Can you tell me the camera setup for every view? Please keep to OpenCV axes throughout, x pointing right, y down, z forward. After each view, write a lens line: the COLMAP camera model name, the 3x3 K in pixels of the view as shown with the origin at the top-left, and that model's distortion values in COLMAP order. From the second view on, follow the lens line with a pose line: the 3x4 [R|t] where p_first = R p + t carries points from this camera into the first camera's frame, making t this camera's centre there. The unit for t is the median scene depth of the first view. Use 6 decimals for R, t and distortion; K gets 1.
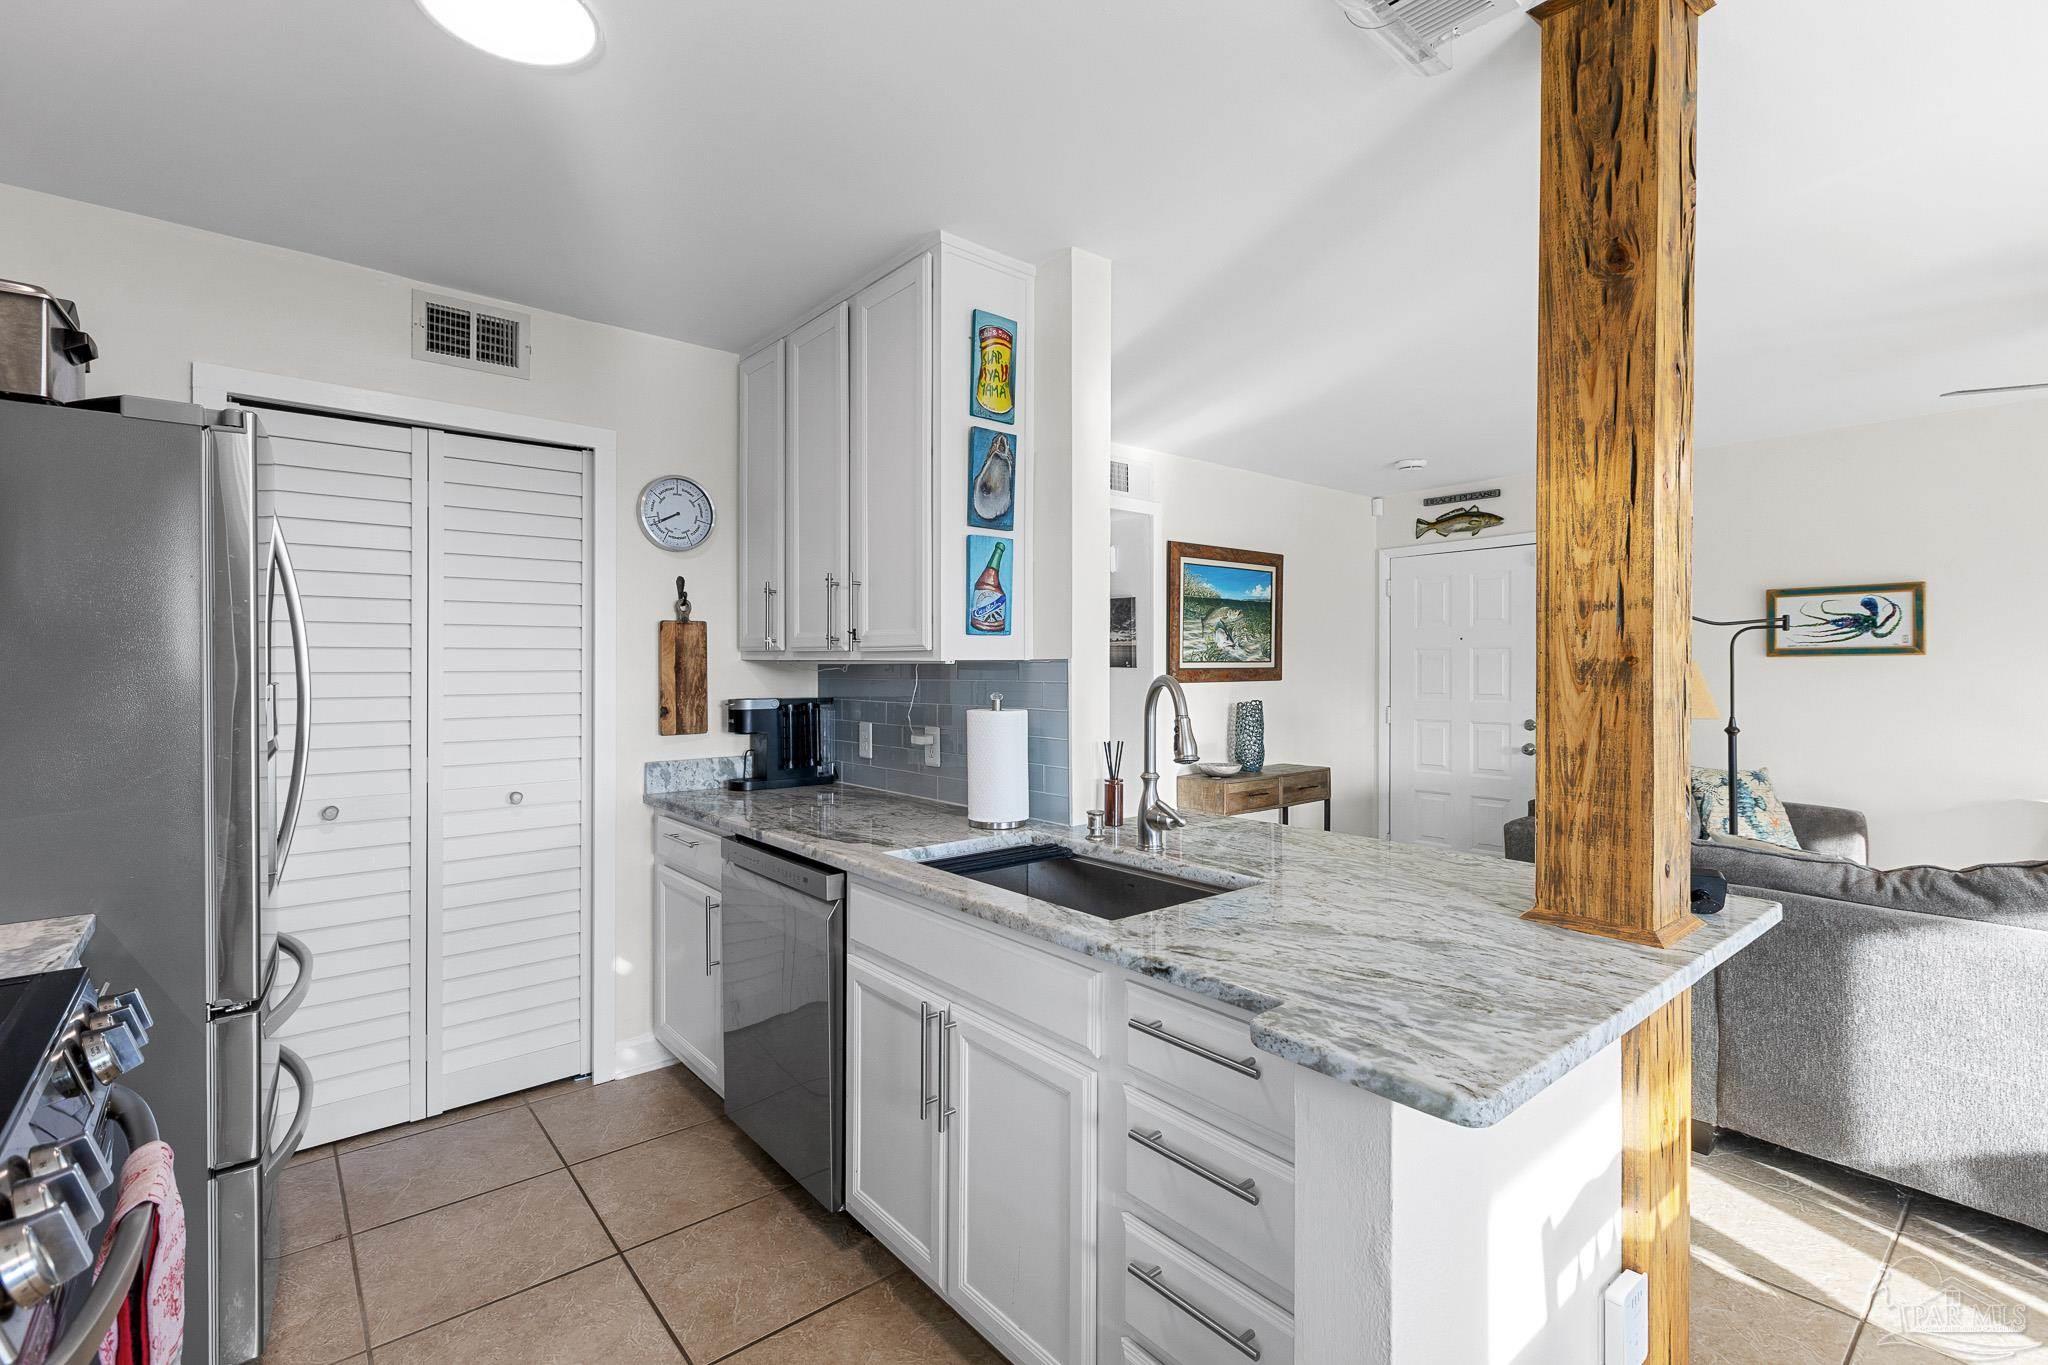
lens RADIAL K [[907.4, 0, 1032.2], [0, 907.4, 671.0], [0, 0, 1]] dist [-0.001533, -0.000445]
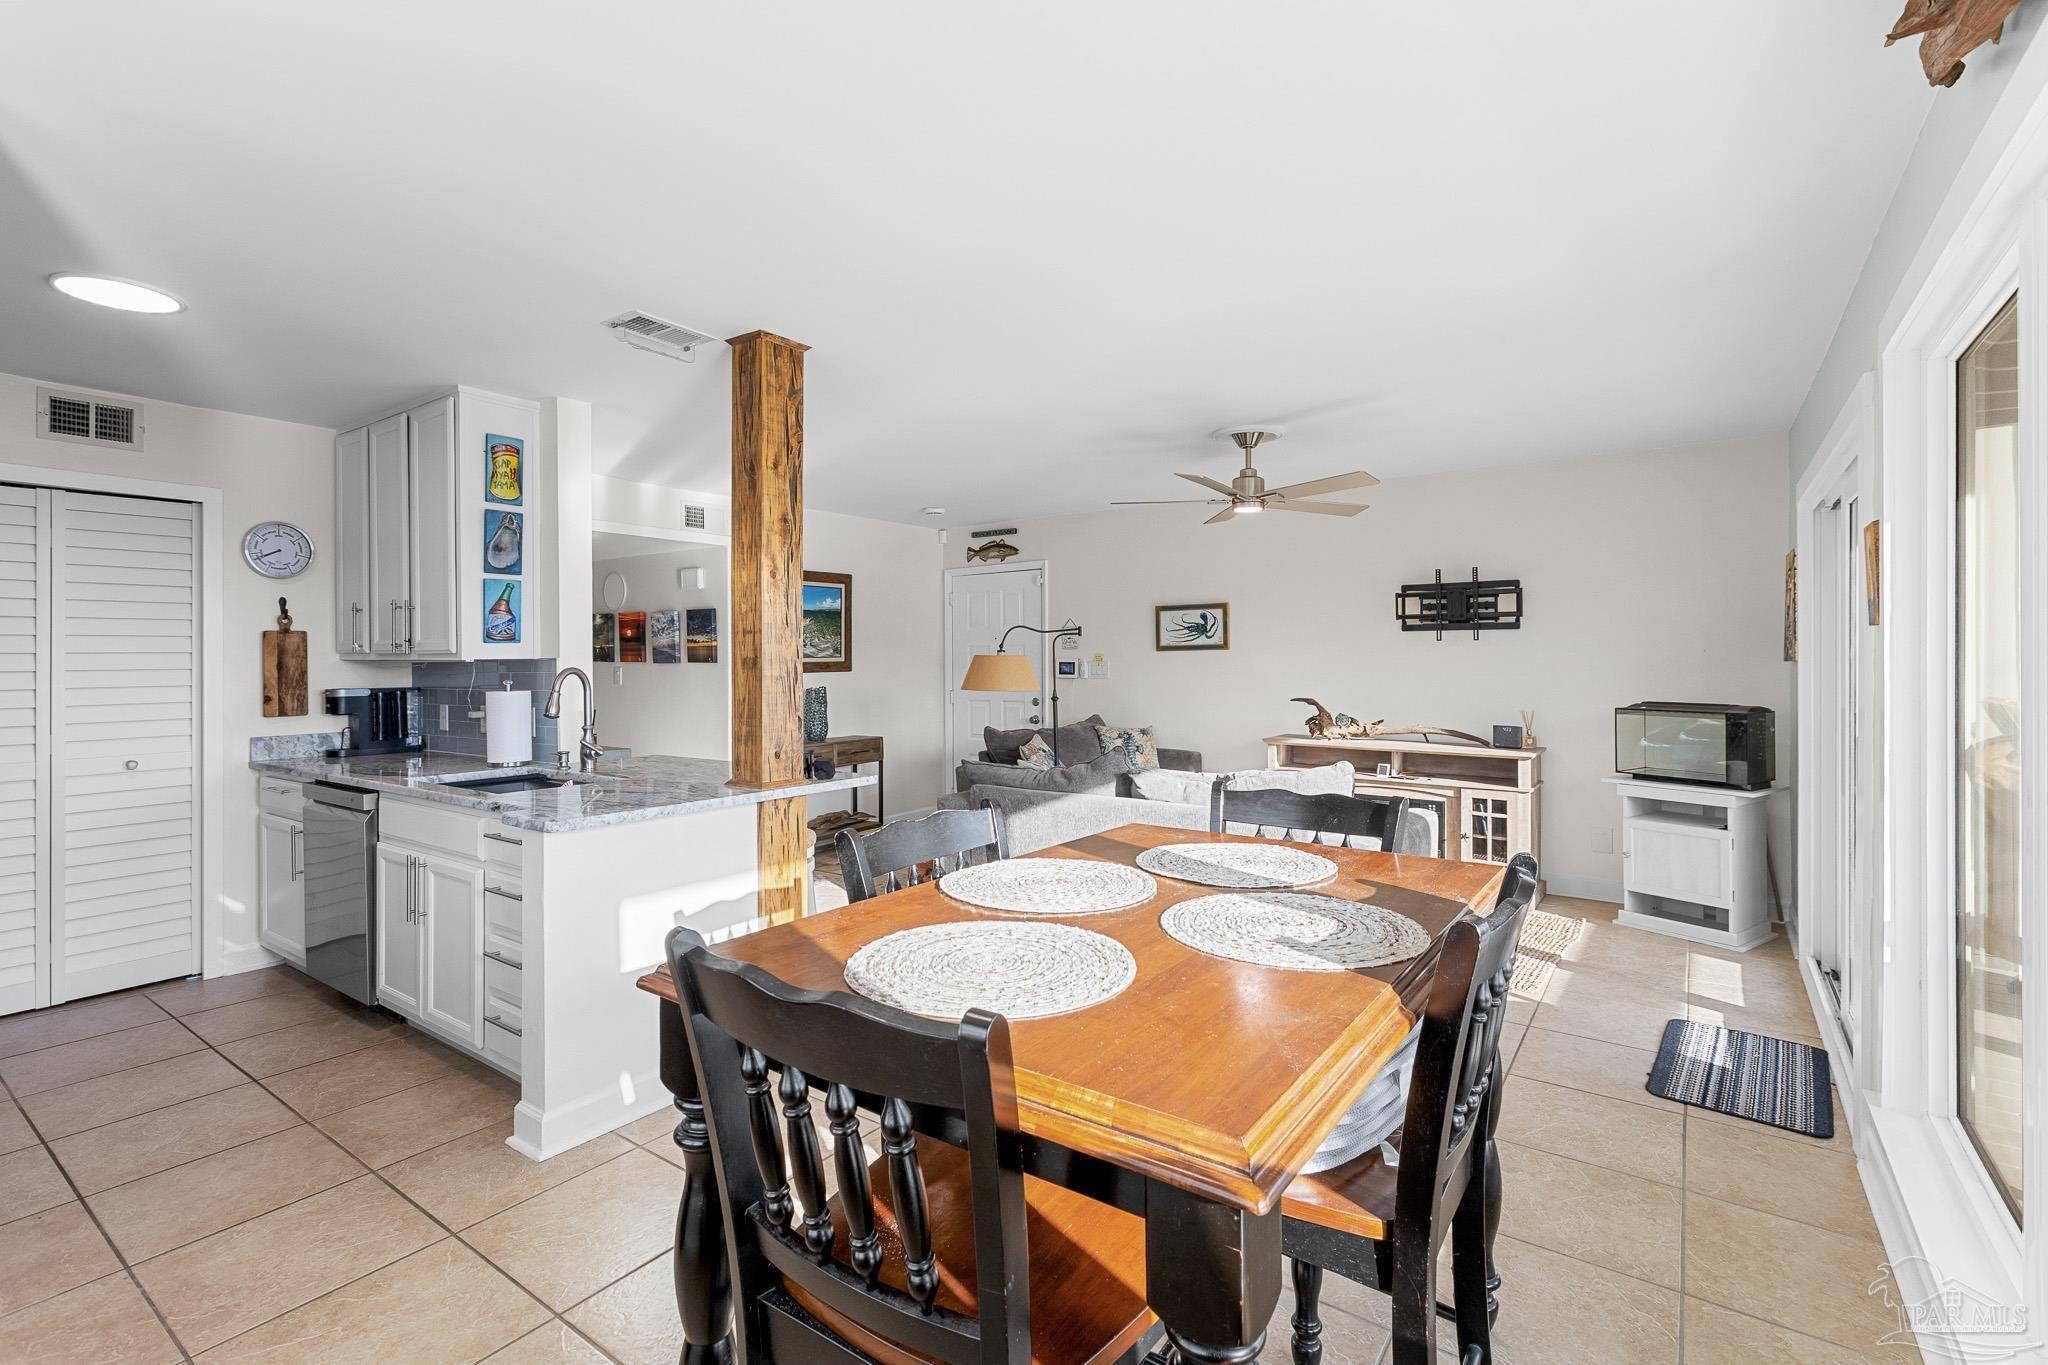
lens RADIAL K [[907.4, 0, 1028.6], [0, 907.4, 656.8], [0, 0, 1]] dist [-0.001533, -0.000445]
pose [[0.967675, -0.007911, 0.252075, 0.376270], [0.010194, 0.999918, -0.007752, 0.004838], [-0.251993, 0.010071, 0.967677, -0.628815]]
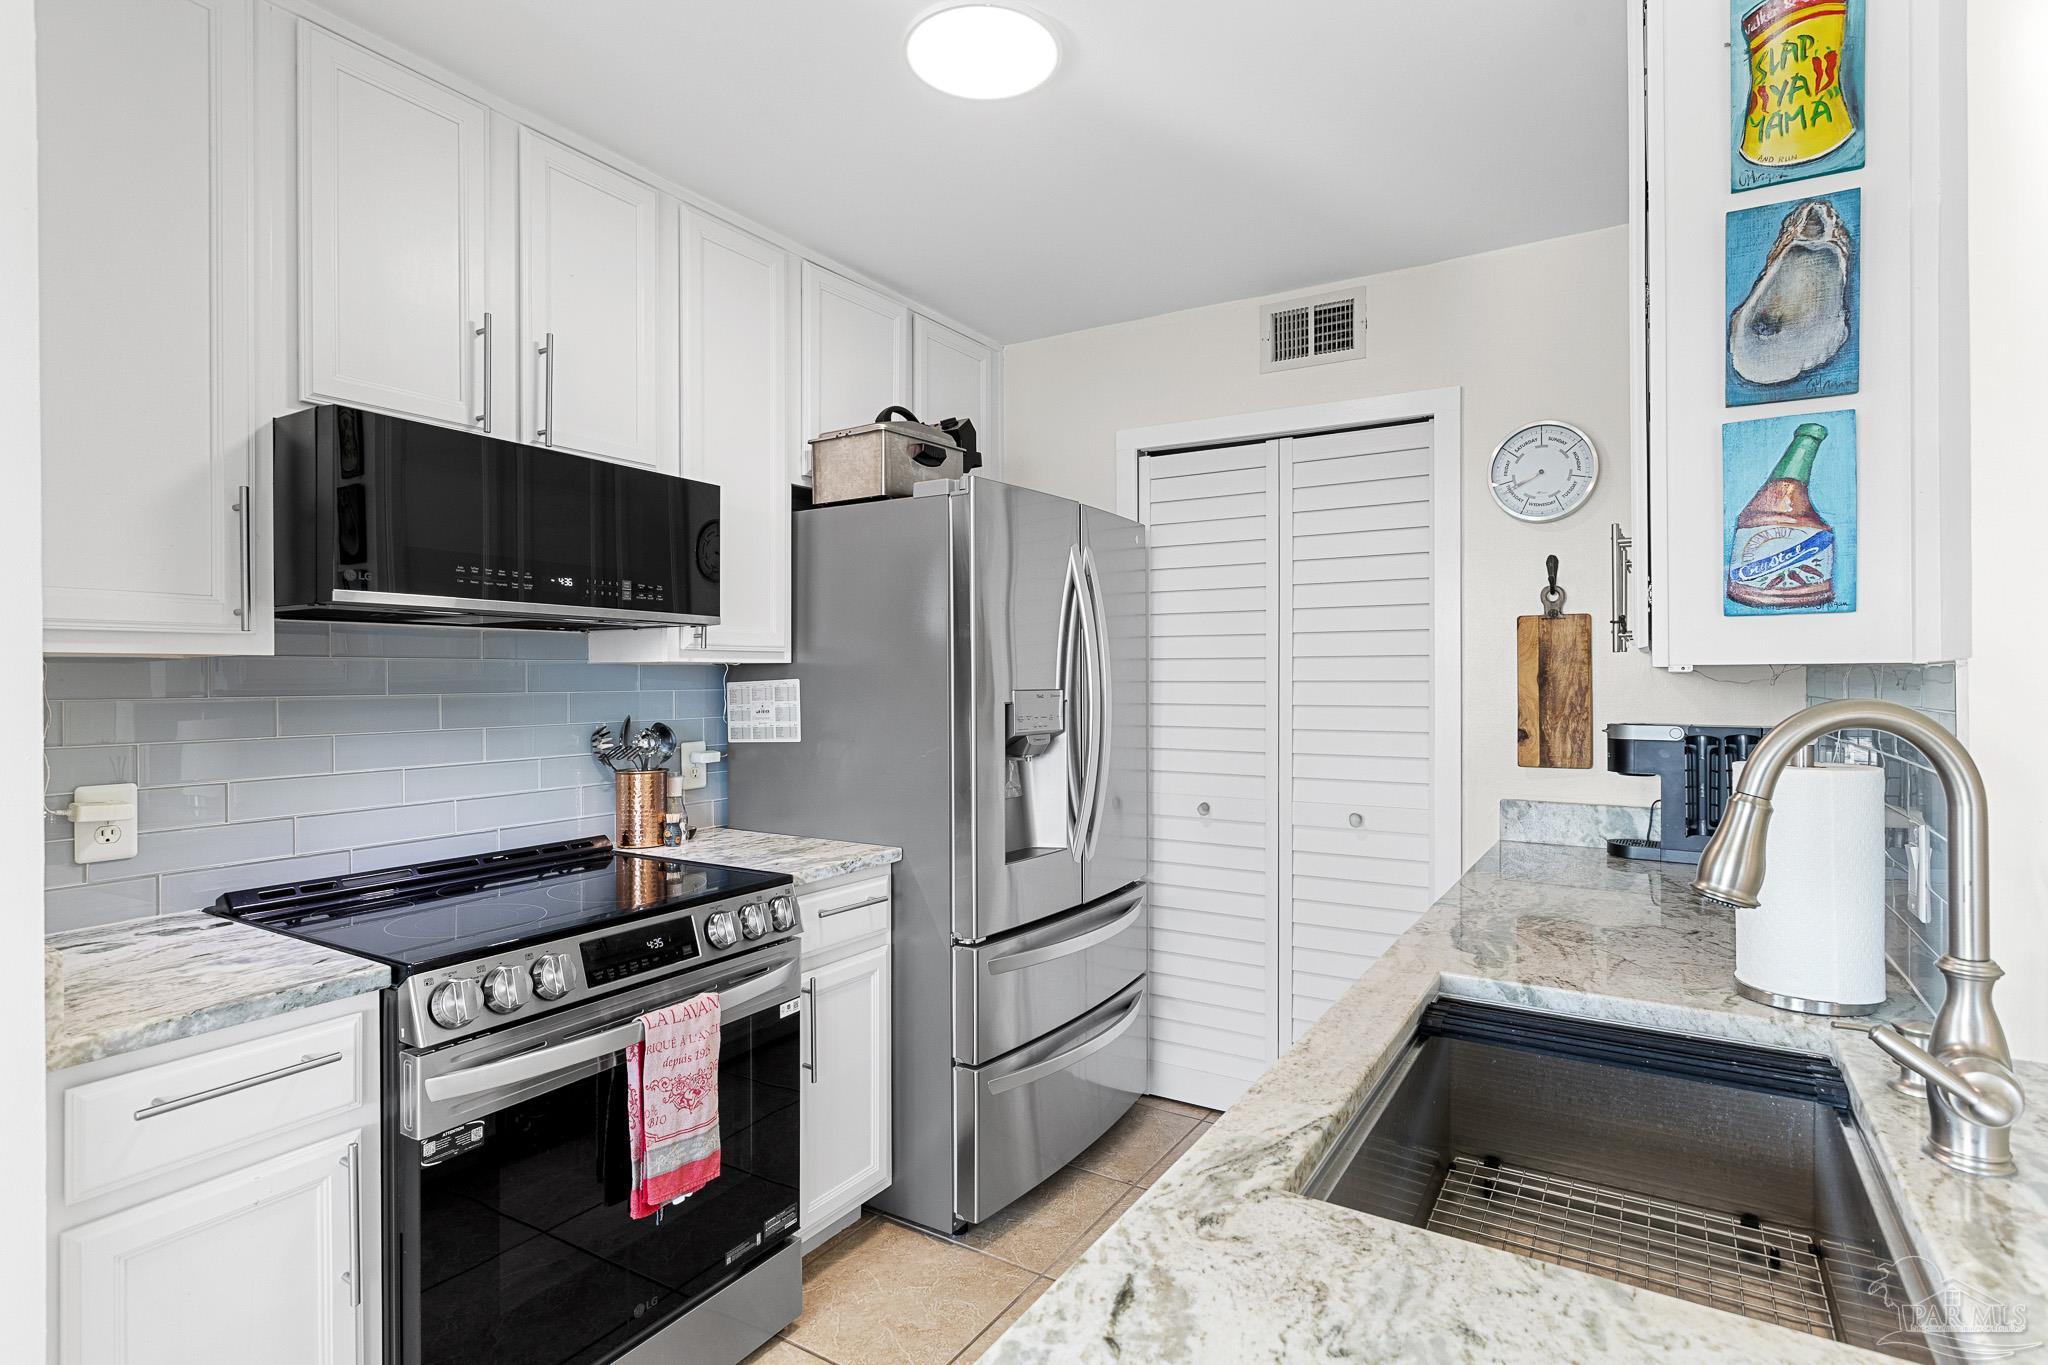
lens RADIAL K [[1021.7, 0, 1030.6], [0, 1021.7, 675.0], [0, 0, 1]] dist [0.001136, -0.000633]
pose [[0.306430, 0.001562, -0.951892, 0.315059], [-0.006271, 0.999980, -0.000378, -0.003180], [0.951872, 0.006085, 0.306434, 0.379642]]
